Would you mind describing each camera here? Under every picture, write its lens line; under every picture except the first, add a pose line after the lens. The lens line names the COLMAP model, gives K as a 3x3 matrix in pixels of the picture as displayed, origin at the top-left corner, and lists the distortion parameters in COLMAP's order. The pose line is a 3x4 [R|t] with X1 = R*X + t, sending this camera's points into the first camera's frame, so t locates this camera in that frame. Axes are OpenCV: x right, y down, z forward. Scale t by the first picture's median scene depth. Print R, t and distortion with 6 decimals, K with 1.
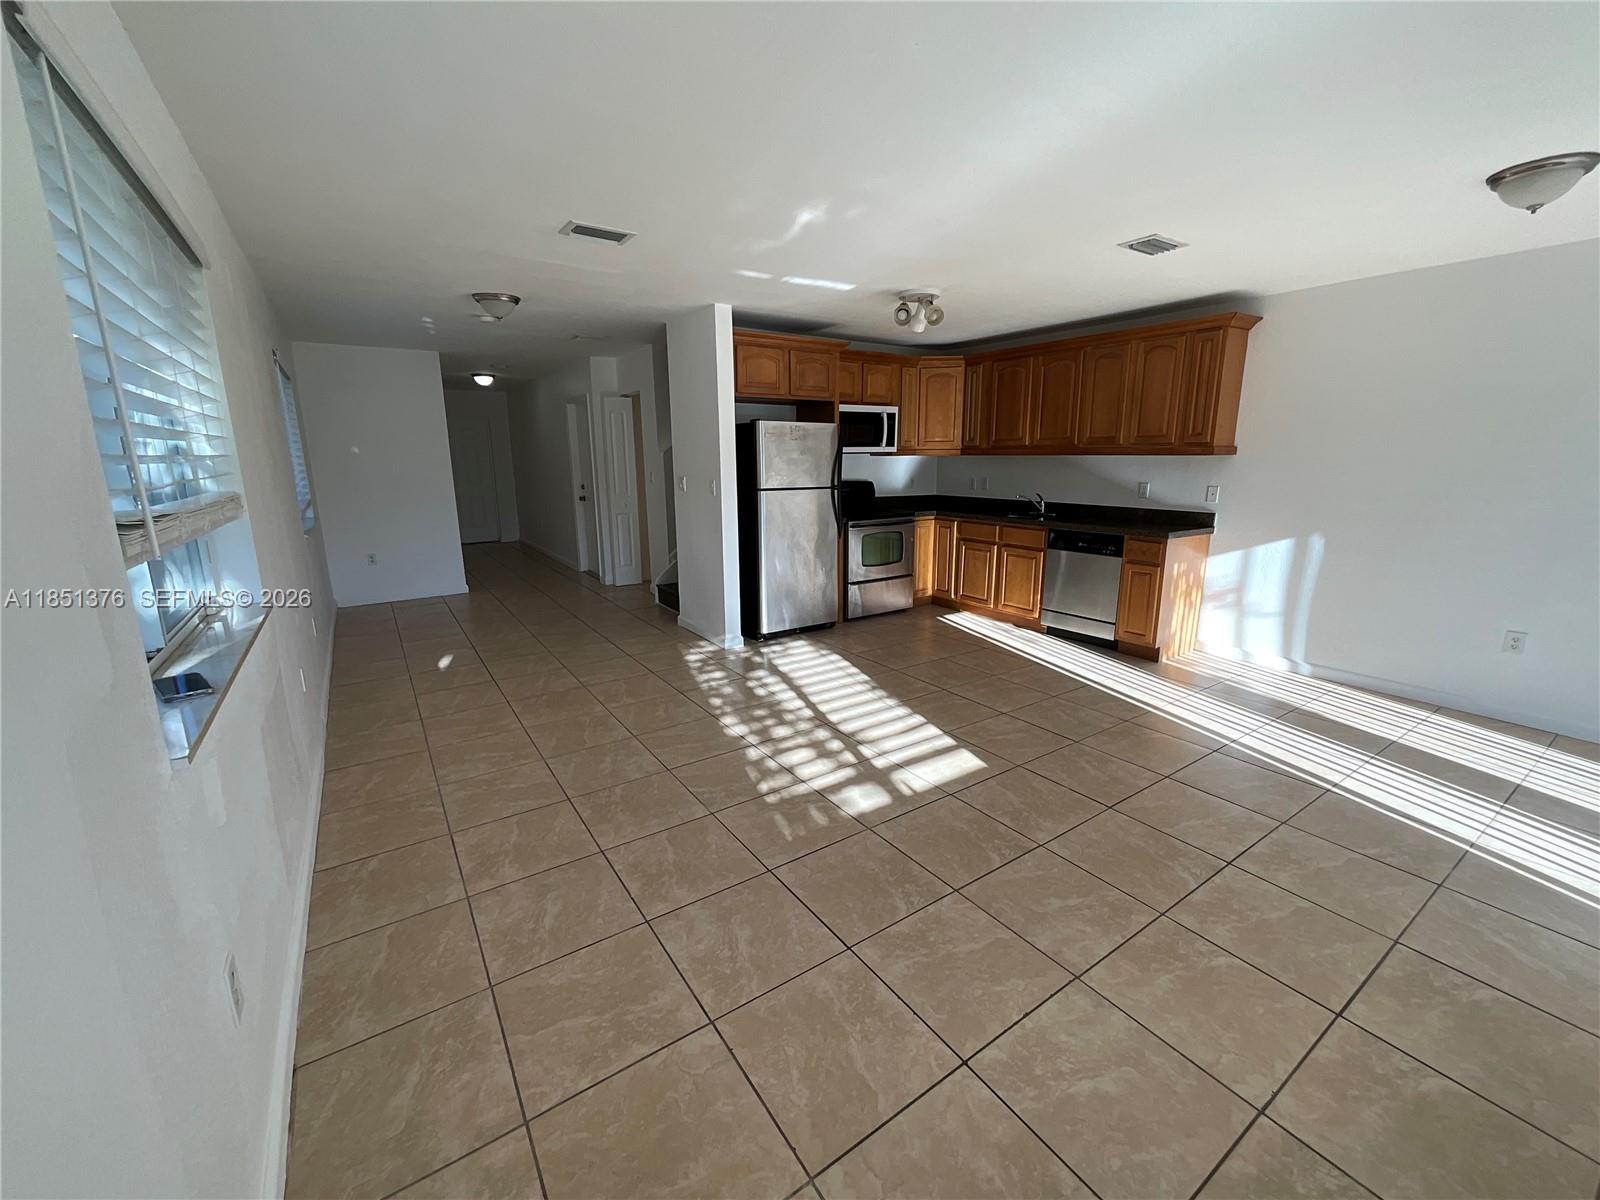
lens RADIAL K [[650.7, 0, 800.0], [0, 650.7, 600.0], [0, 0, 1]] dist [-0.002034, 0.000414]
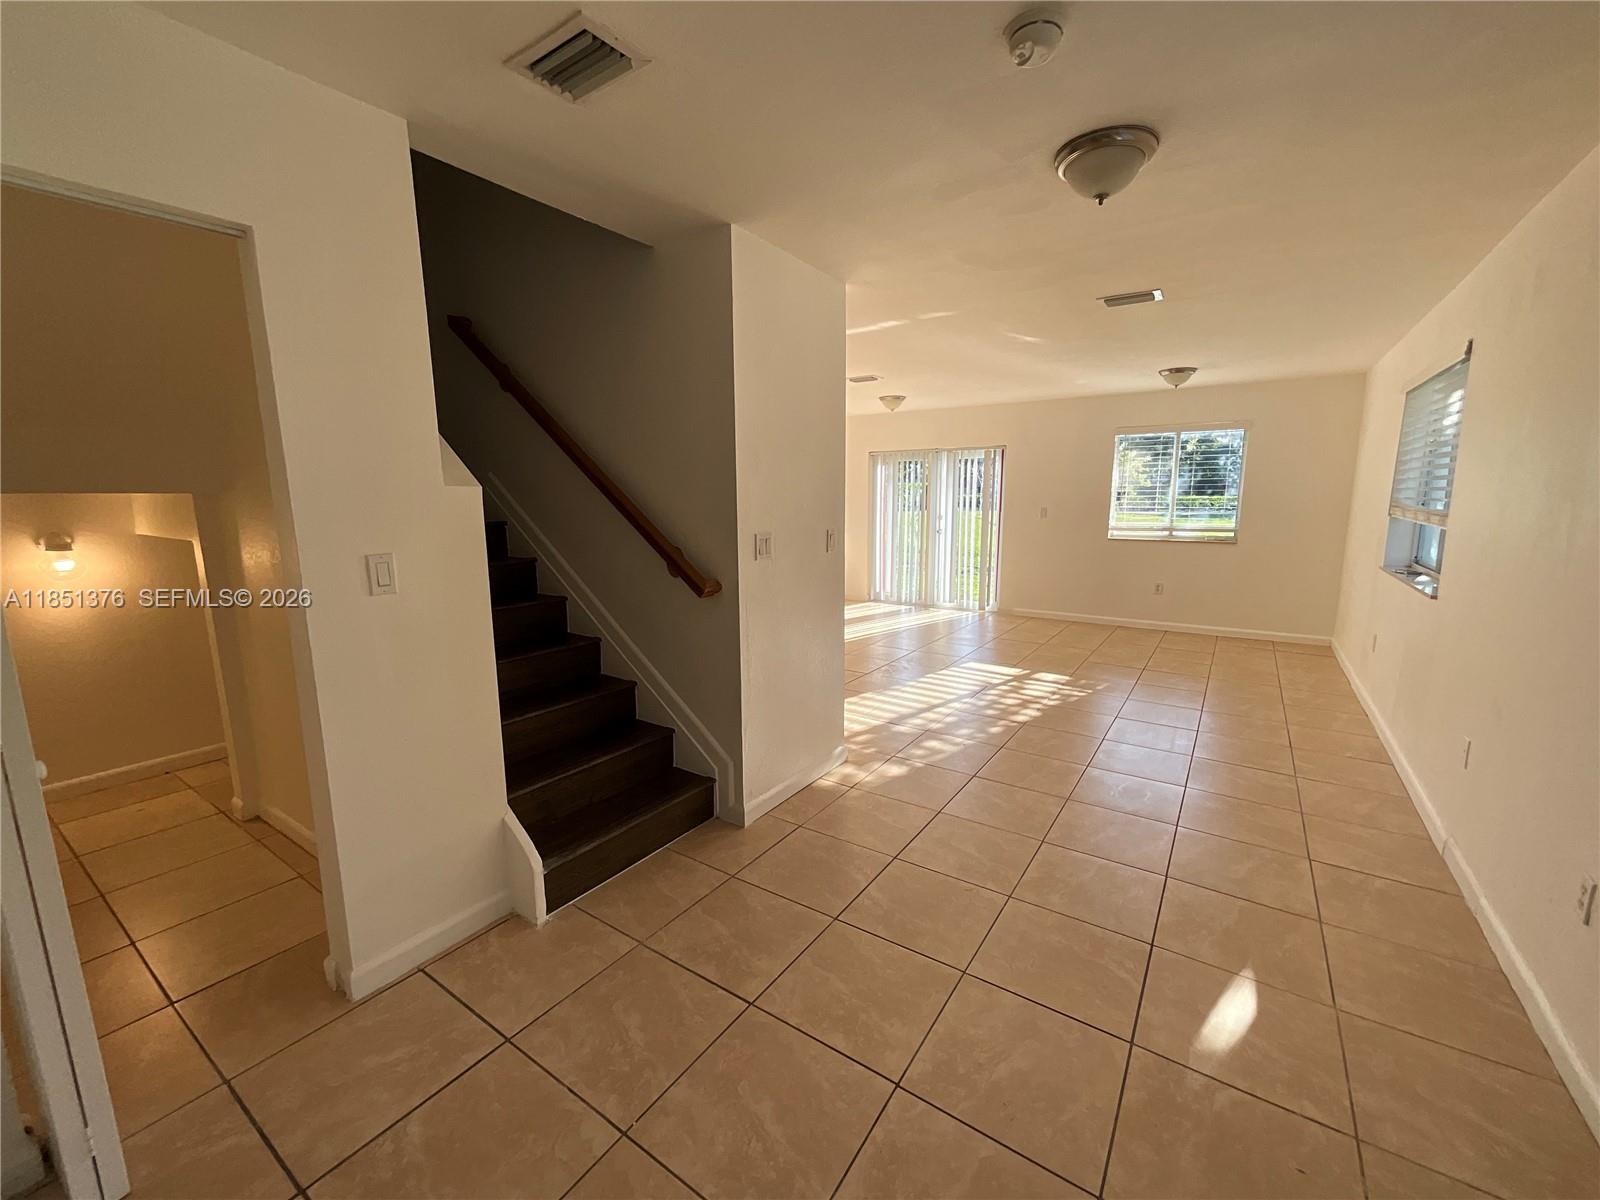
lens RADIAL K [[666.7, 0, 800.0], [0, 666.7, 600.0], [0, 0, 1]] dist [0.001021, 0.000340]
pose [[-0.378045, -0.143348, 0.914622, -0.818117], [0.211817, 0.948341, 0.236184, -0.303272], [-0.901230, 0.283021, -0.328152, 1.359079]]
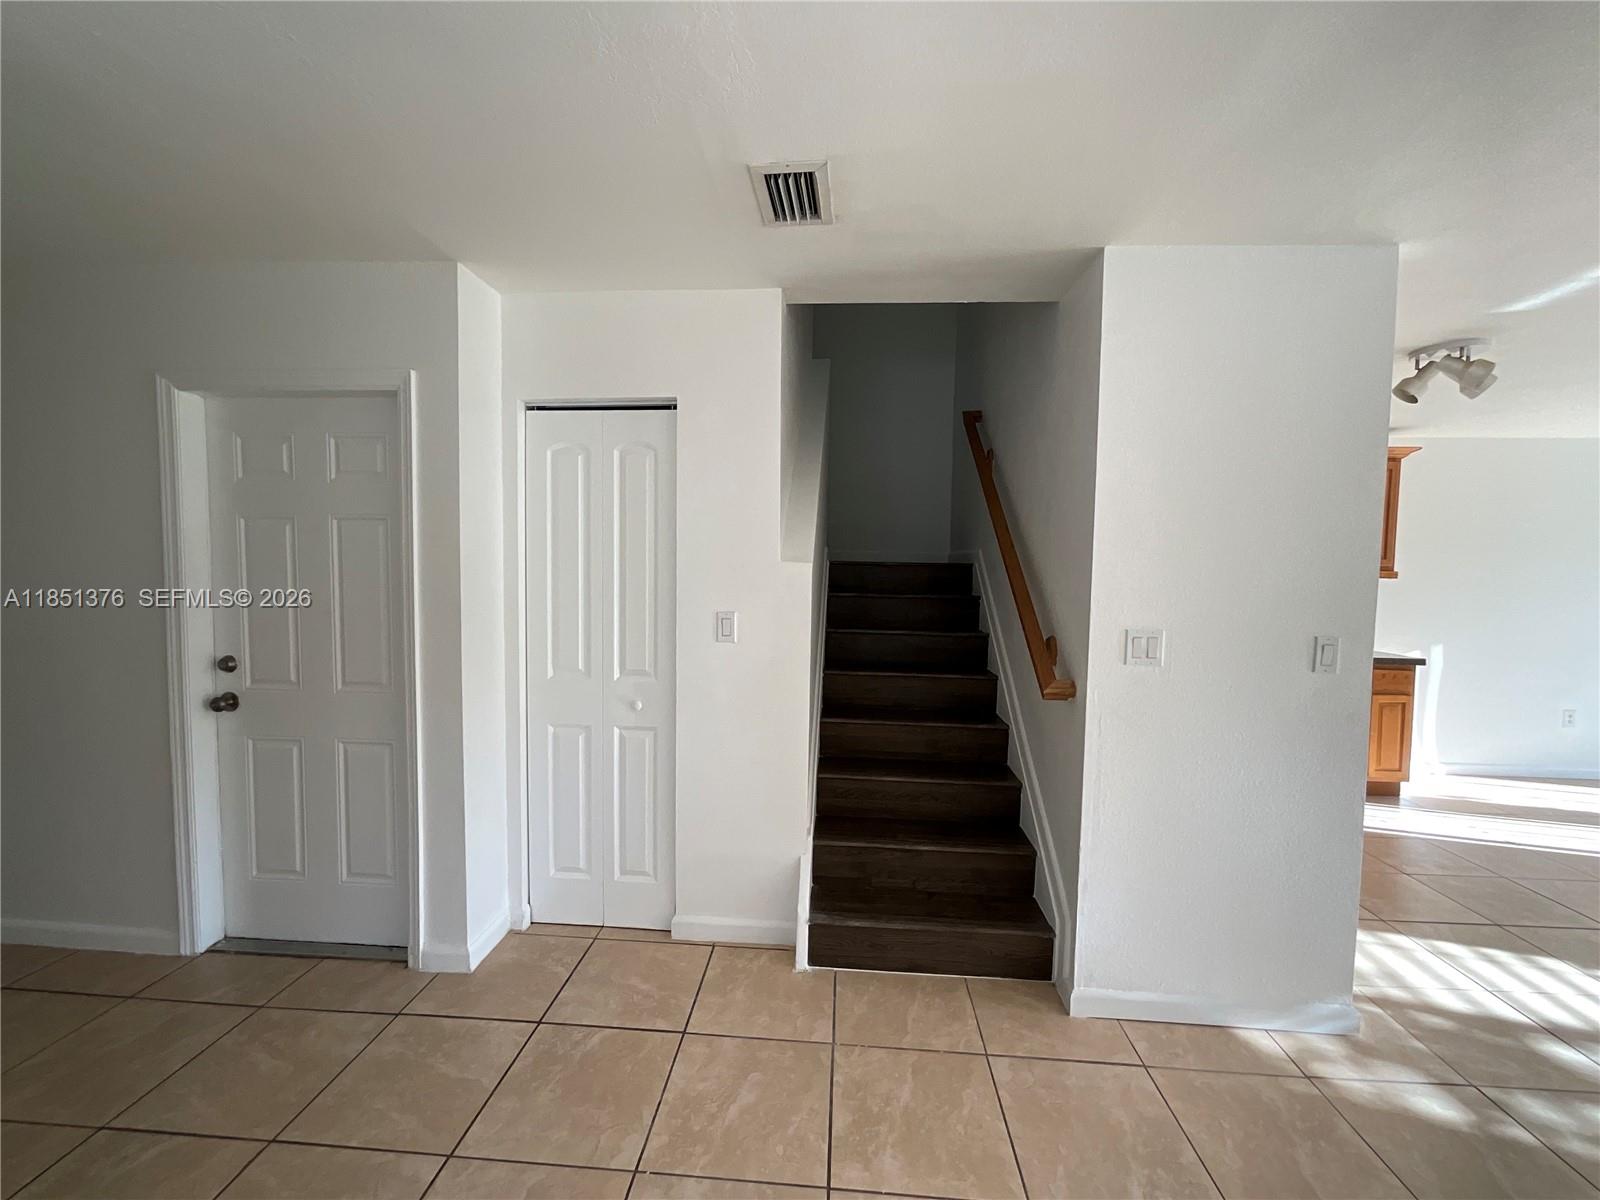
lens RADIAL K [[650.7, 0, 800.0], [0, 650.7, 600.0], [0, 0, 1]] dist [-0.002034, 0.000414]
pose [[0.615553, -0.027095, 0.787630, -0.719517], [0.157274, 0.983529, -0.089080, -0.237001], [-0.772243, 0.178707, 0.609676, 1.061033]]
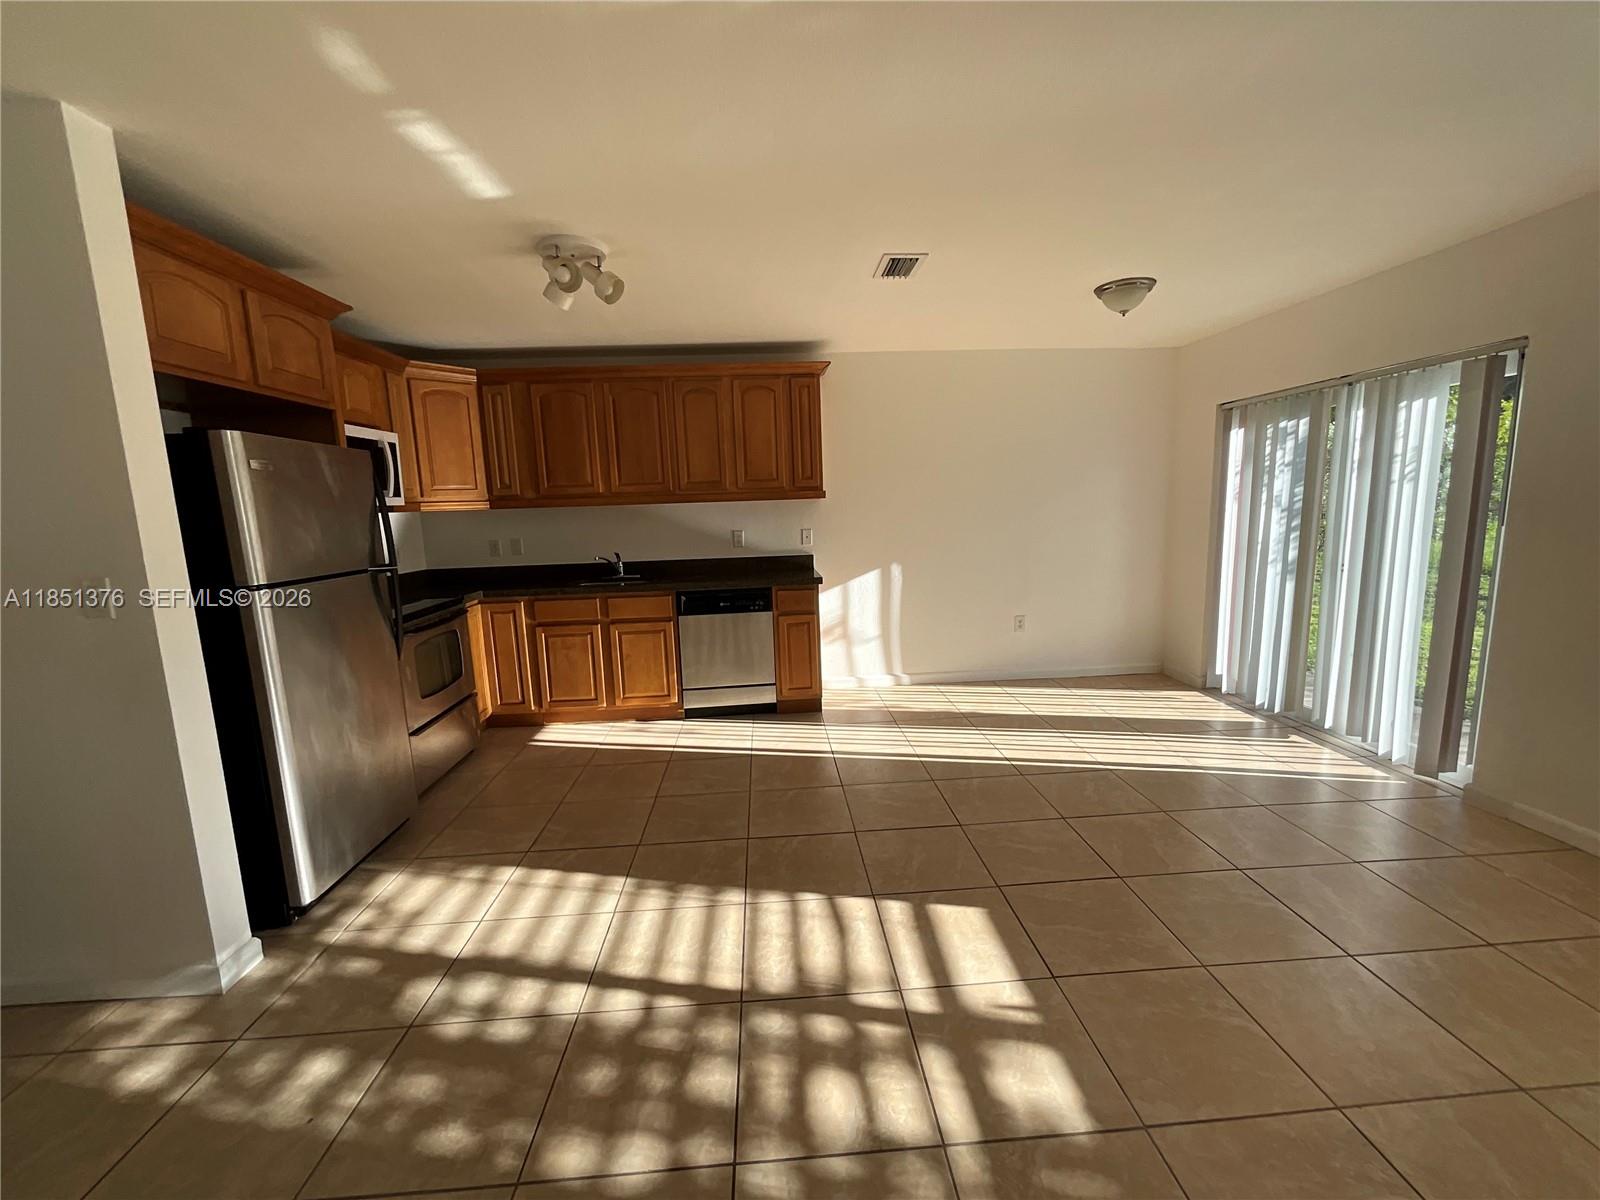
lens RADIAL K [[650.7, 0, 800.0], [0, 650.7, 600.0], [0, 0, 1]] dist [-0.002034, 0.000414]
pose [[0.504123, -0.139138, 0.852350, -0.266052], [0.218601, 0.975355, 0.029925, -0.101611], [-0.835508, 0.171239, 0.522115, 0.502721]]
